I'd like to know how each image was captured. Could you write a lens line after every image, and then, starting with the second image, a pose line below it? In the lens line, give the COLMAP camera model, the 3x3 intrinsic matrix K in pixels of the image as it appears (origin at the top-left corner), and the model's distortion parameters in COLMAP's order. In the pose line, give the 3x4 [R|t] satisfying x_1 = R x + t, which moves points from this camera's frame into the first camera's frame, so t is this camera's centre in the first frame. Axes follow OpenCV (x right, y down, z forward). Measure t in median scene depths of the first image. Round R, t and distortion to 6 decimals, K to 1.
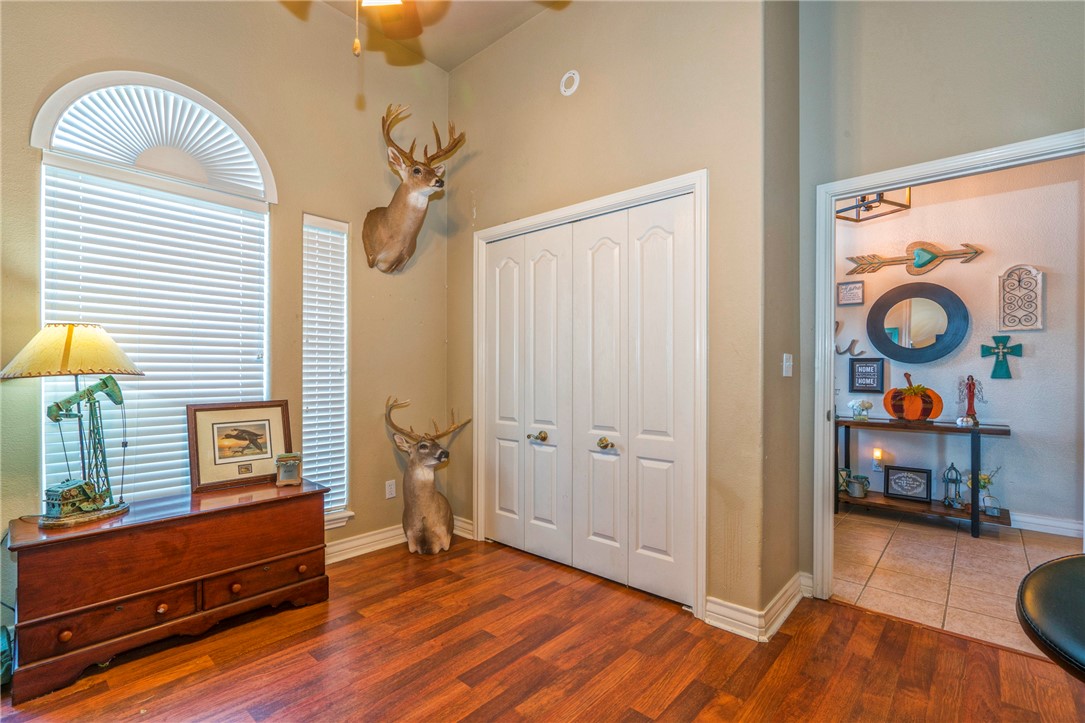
lens RADIAL K [[494.1, 0, 531.5], [0, 494.1, 368.1], [0, 0, 1]] dist [-0.005943, 0.005339]
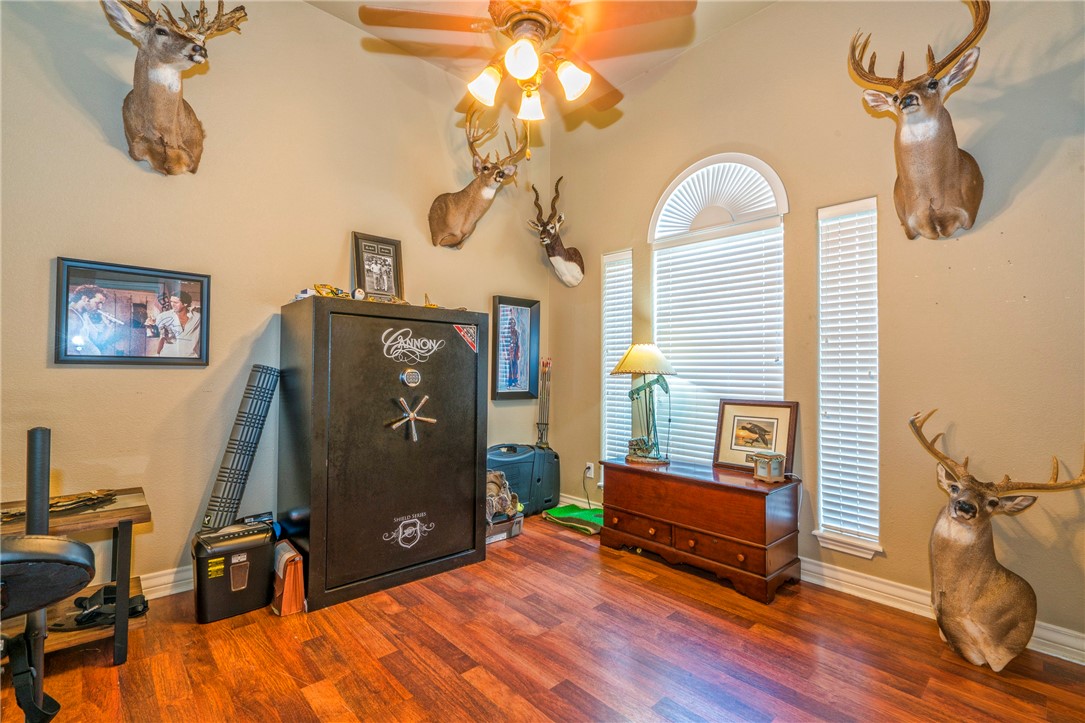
lens RADIAL K [[494.1, 0, 548.6], [0, 494.1, 362.4], [0, 0, 1]] dist [-0.005943, 0.005339]
pose [[-0.077878, -0.018119, -0.996798, 0.614751], [-0.004698, 0.999830, -0.017807, 0.004860], [0.996952, 0.003296, -0.077950, 0.640507]]
